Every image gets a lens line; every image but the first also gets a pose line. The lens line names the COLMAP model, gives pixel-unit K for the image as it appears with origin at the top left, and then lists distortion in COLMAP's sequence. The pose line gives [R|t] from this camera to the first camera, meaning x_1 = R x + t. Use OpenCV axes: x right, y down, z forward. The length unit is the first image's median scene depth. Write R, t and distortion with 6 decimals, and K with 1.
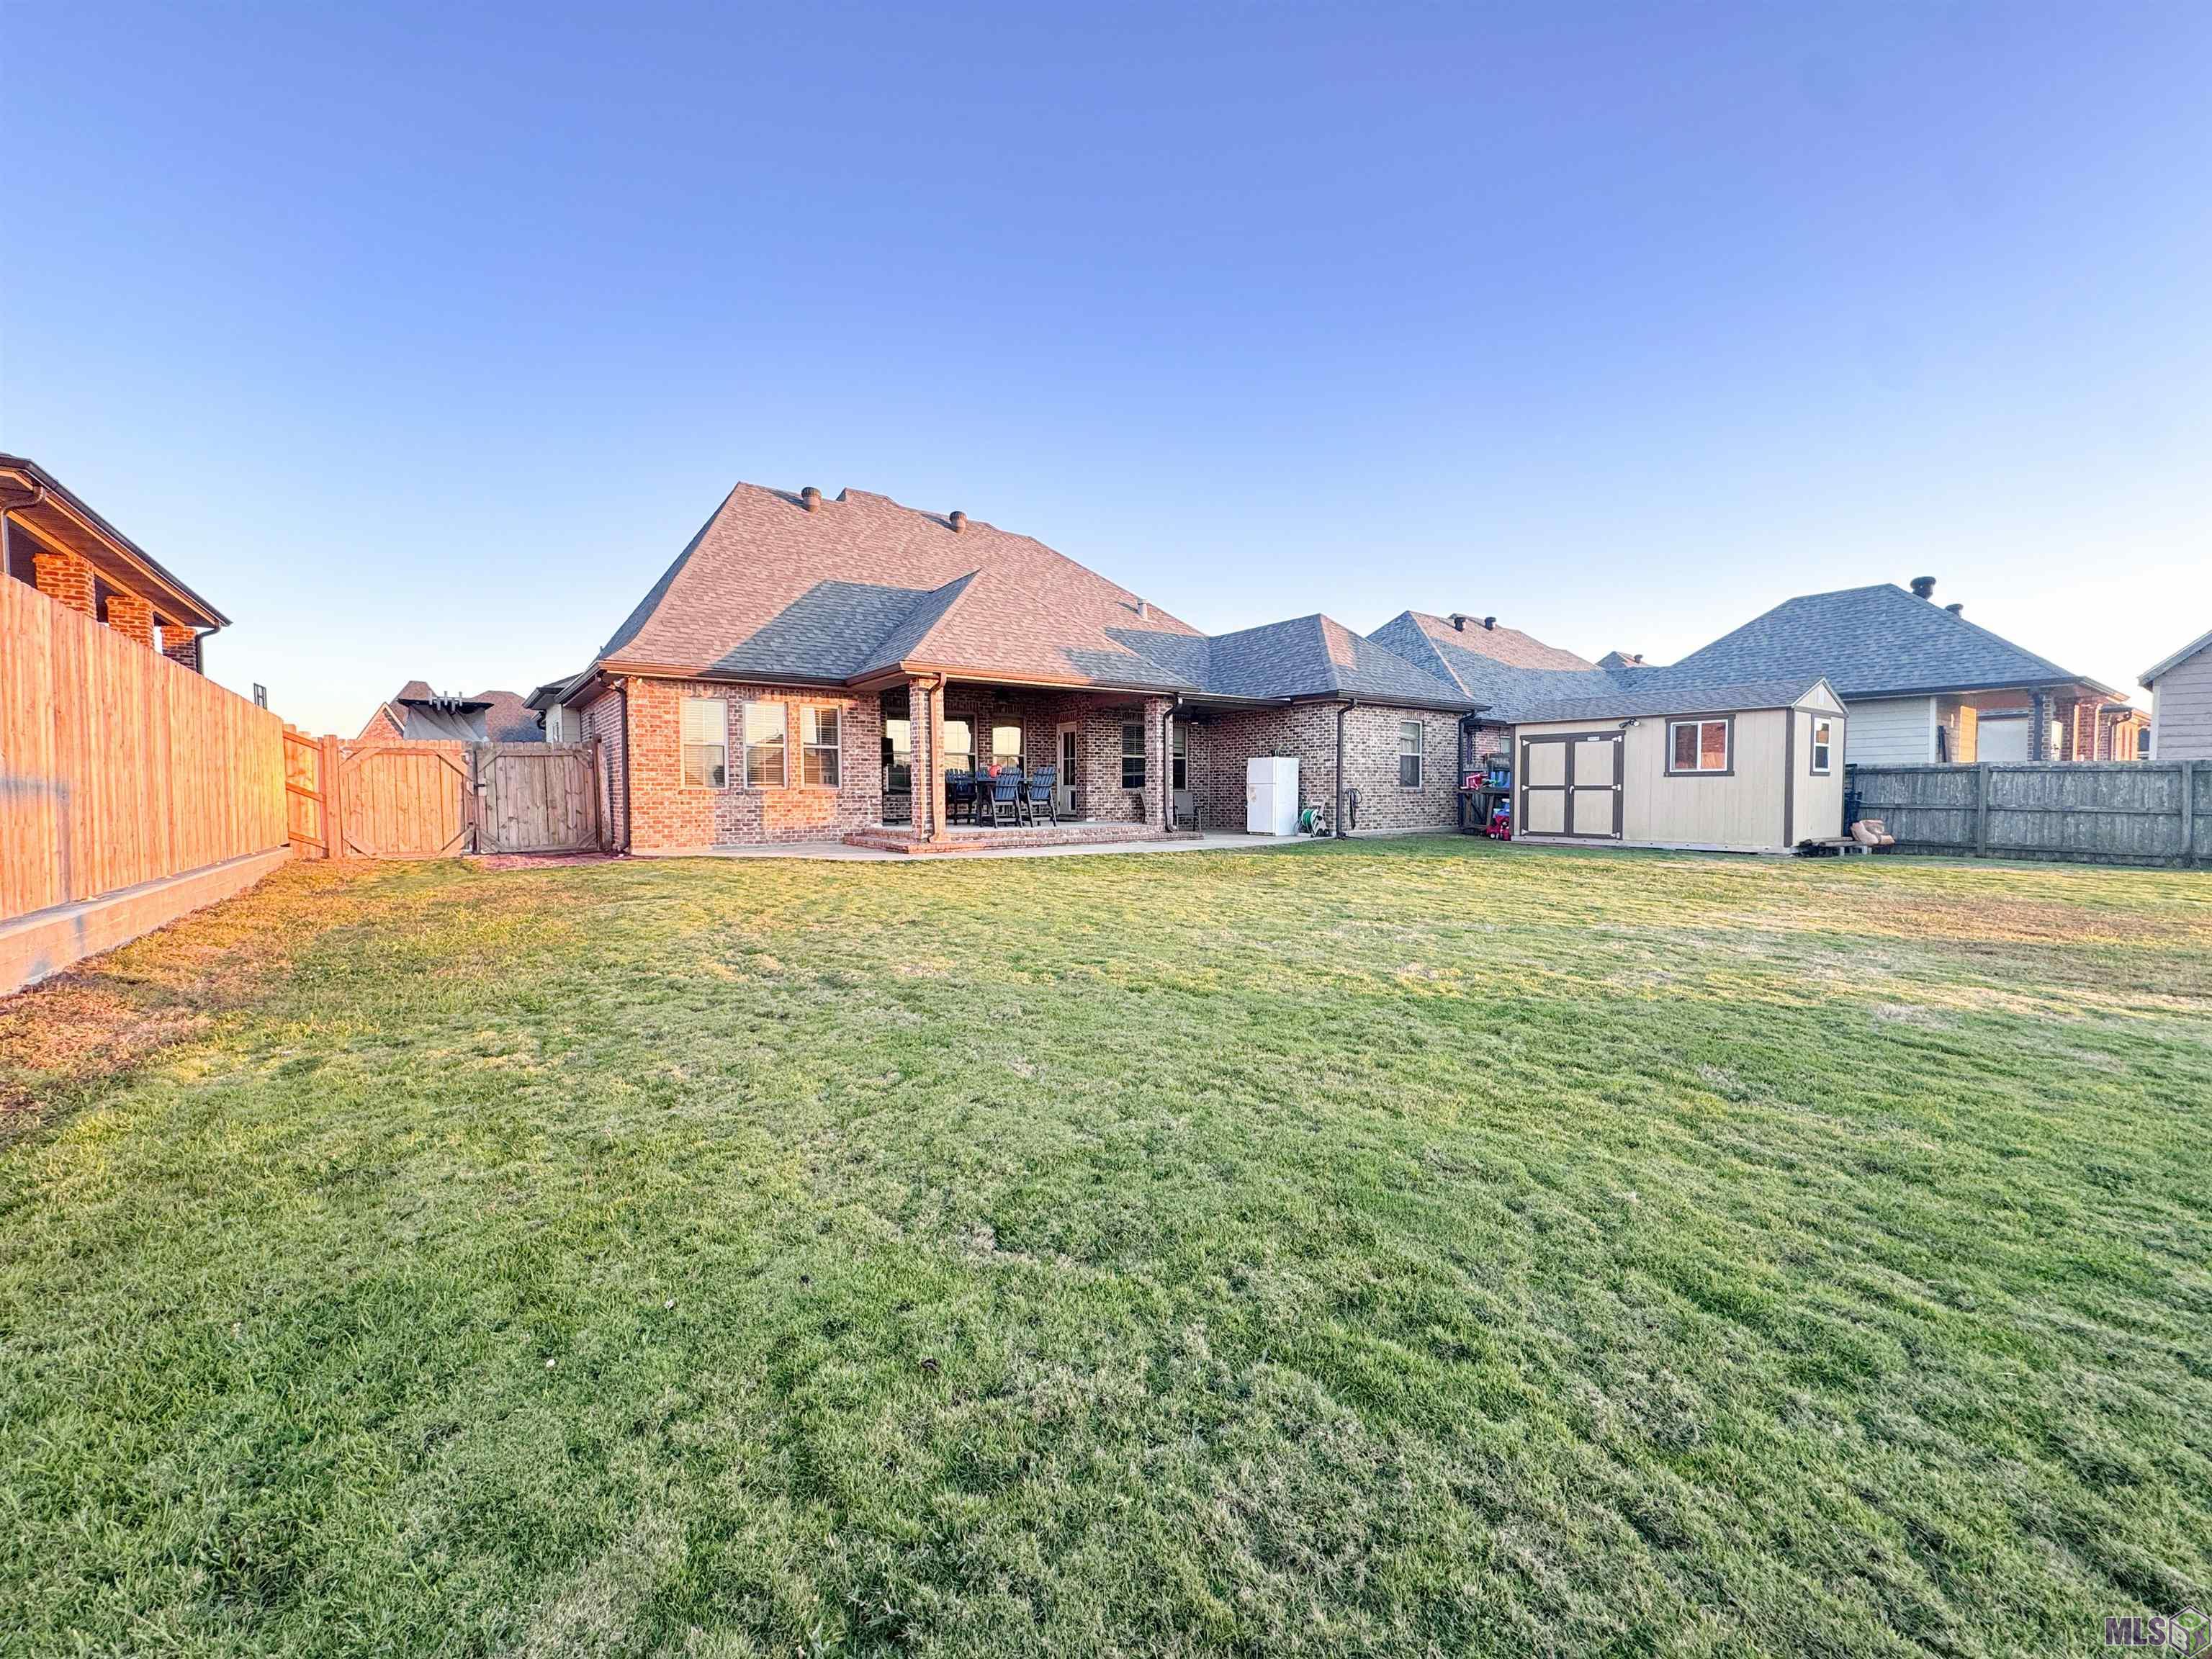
lens RADIAL K [[889.5, 0, 1105.8], [0, 889.5, 823.3], [0, 0, 1]] dist [-0.000058, -0.000186]
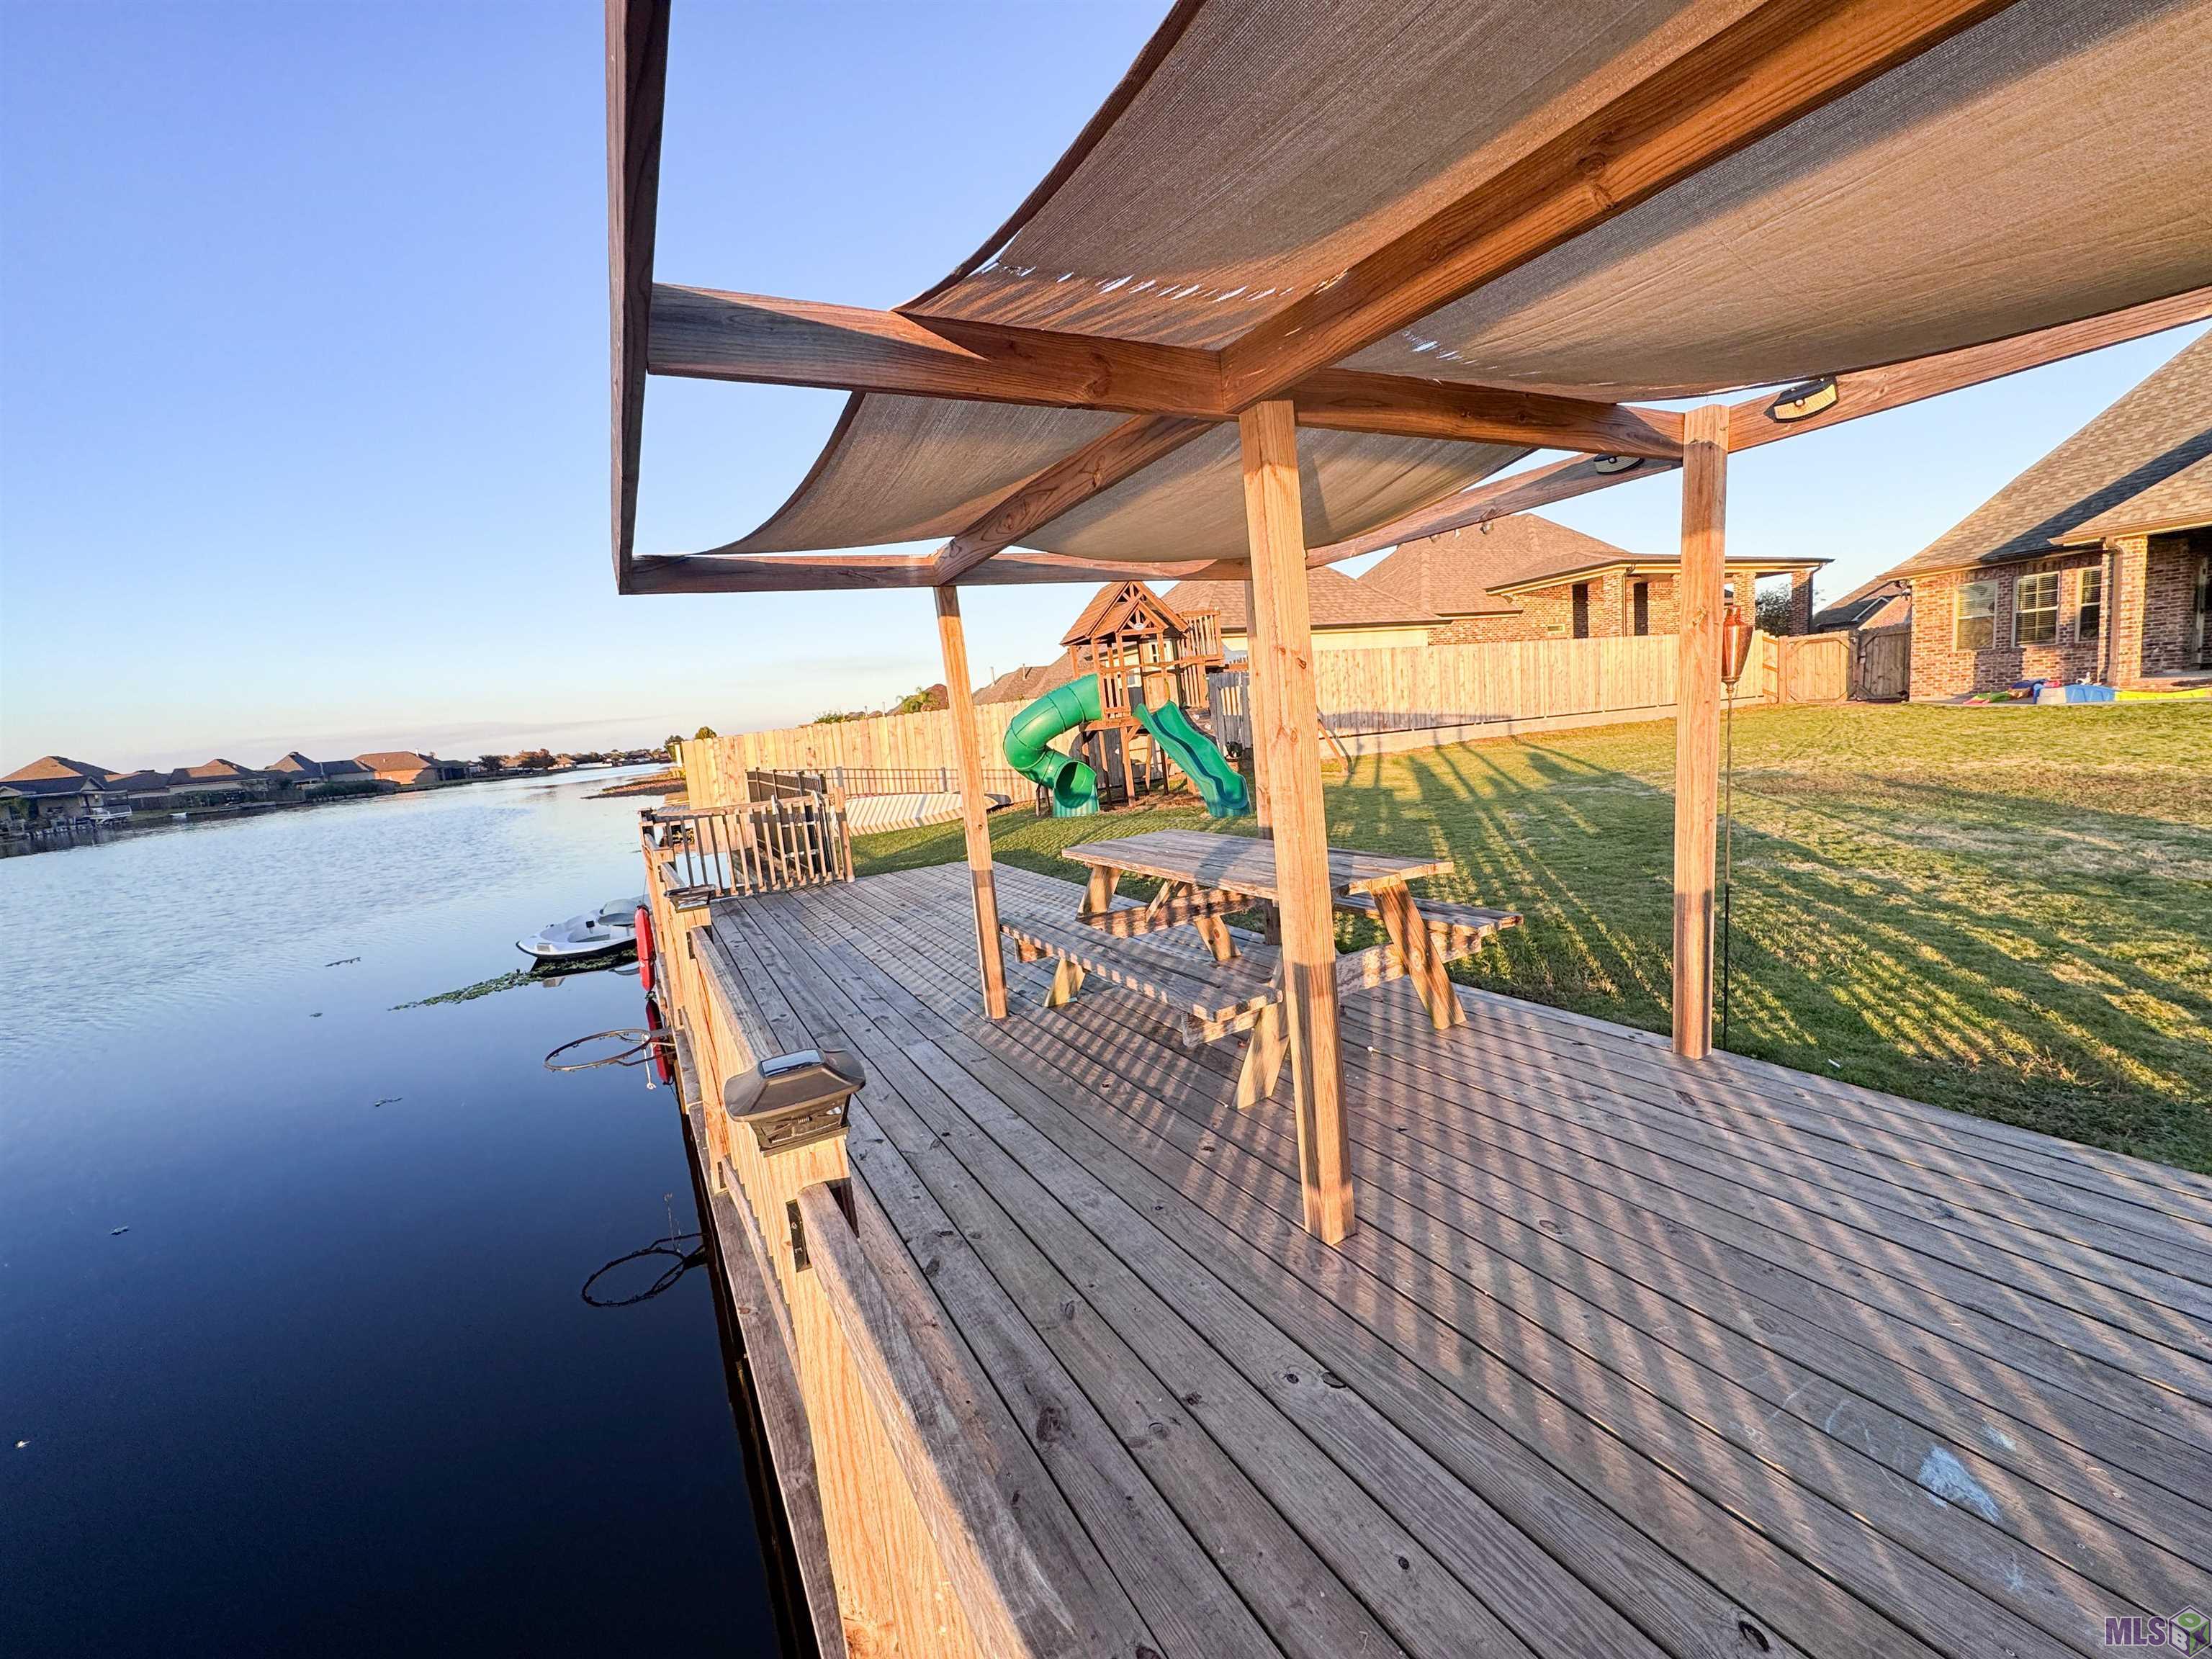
lens RADIAL K [[889.5, 0, 1121.4], [0, 889.5, 823.8], [0, 0, 1]] dist [-0.000058, -0.000186]
pose [[-0.204986, 0.137285, -0.969089, 0.961177], [0.044863, 0.990391, 0.130813, -0.011936], [0.977736, -0.016662, -0.209176, 0.030465]]
